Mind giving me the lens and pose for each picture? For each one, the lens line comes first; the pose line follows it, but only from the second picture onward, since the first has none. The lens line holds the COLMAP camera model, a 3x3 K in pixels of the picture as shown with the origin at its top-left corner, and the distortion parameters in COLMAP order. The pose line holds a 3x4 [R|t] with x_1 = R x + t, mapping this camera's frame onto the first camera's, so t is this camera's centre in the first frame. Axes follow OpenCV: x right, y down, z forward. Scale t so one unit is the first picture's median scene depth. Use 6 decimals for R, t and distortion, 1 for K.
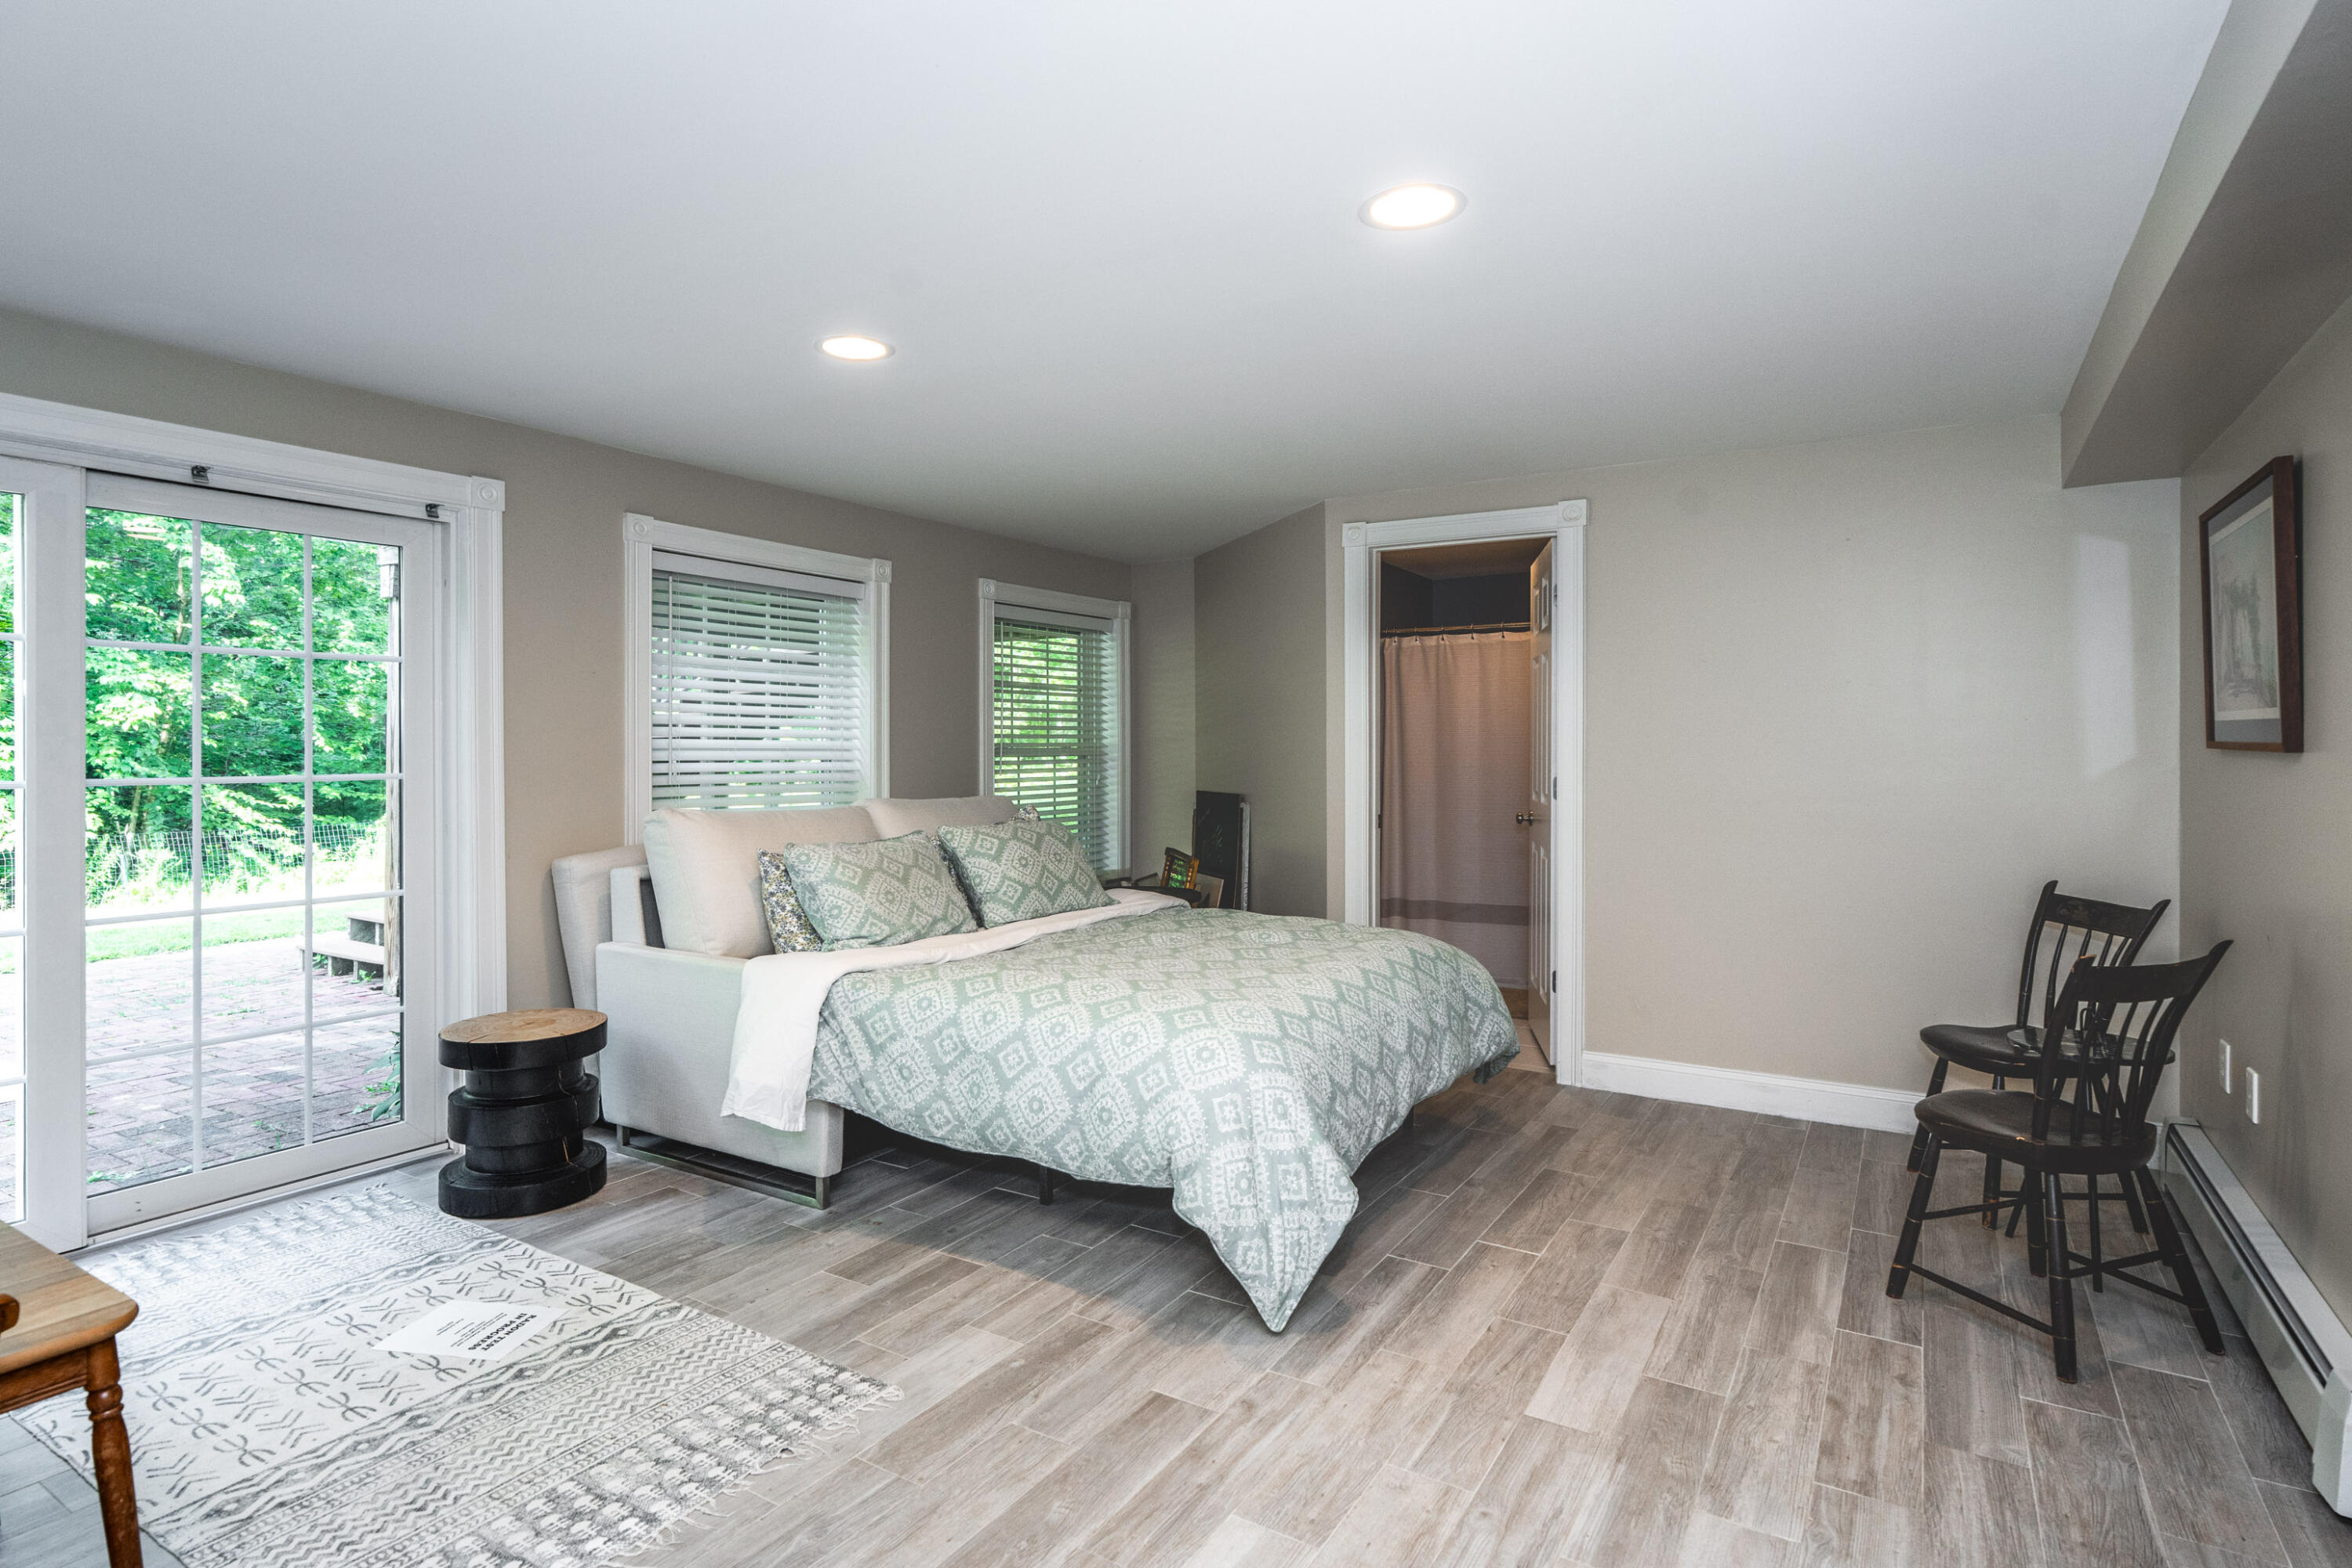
lens RADIAL K [[1150.2, 0, 1176.0], [0, 1150.2, 784.0], [0, 0, 1]] dist [-0.001644, 0.000208]
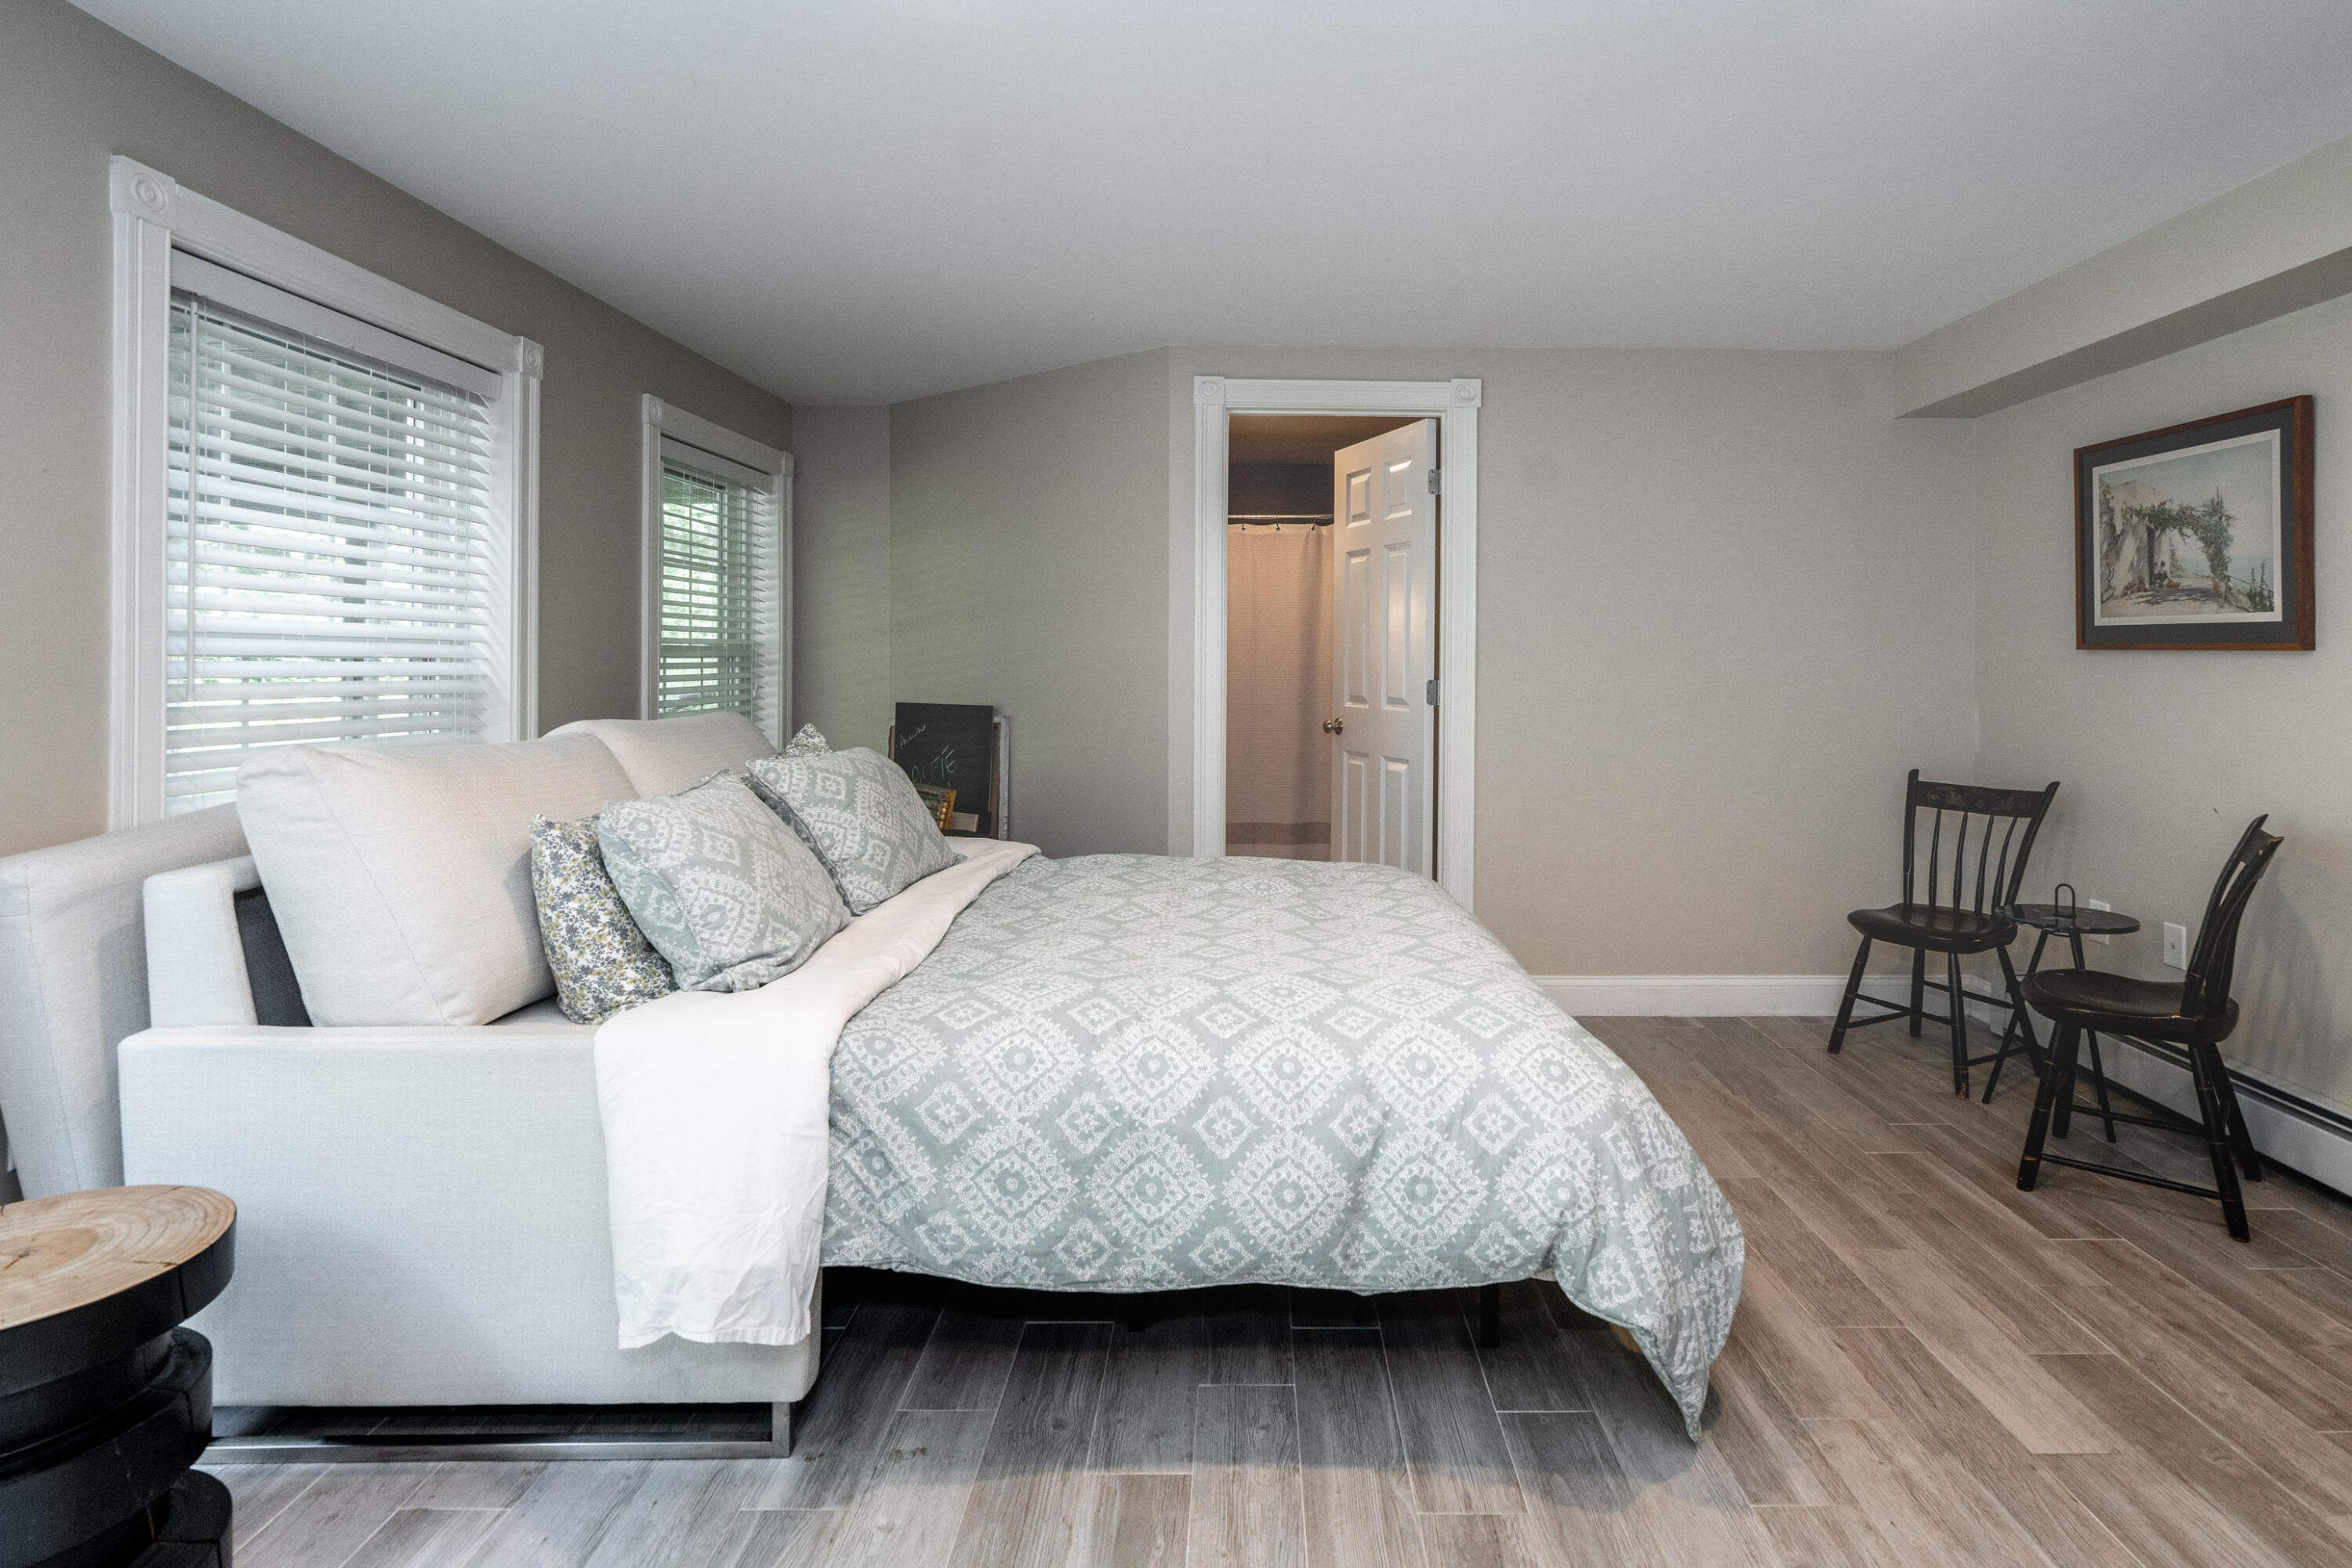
lens RADIAL K [[1167.7, 0, 1175.3], [0, 1167.7, 686.0], [0, 0, 1]] dist [-0.001758, -0.001164]
pose [[0.852936, -0.006599, 0.521974, -0.440572], [0.010283, 0.999938, -0.004162, 0.000511], [-0.521915, 0.008918, 0.852951, 0.415974]]
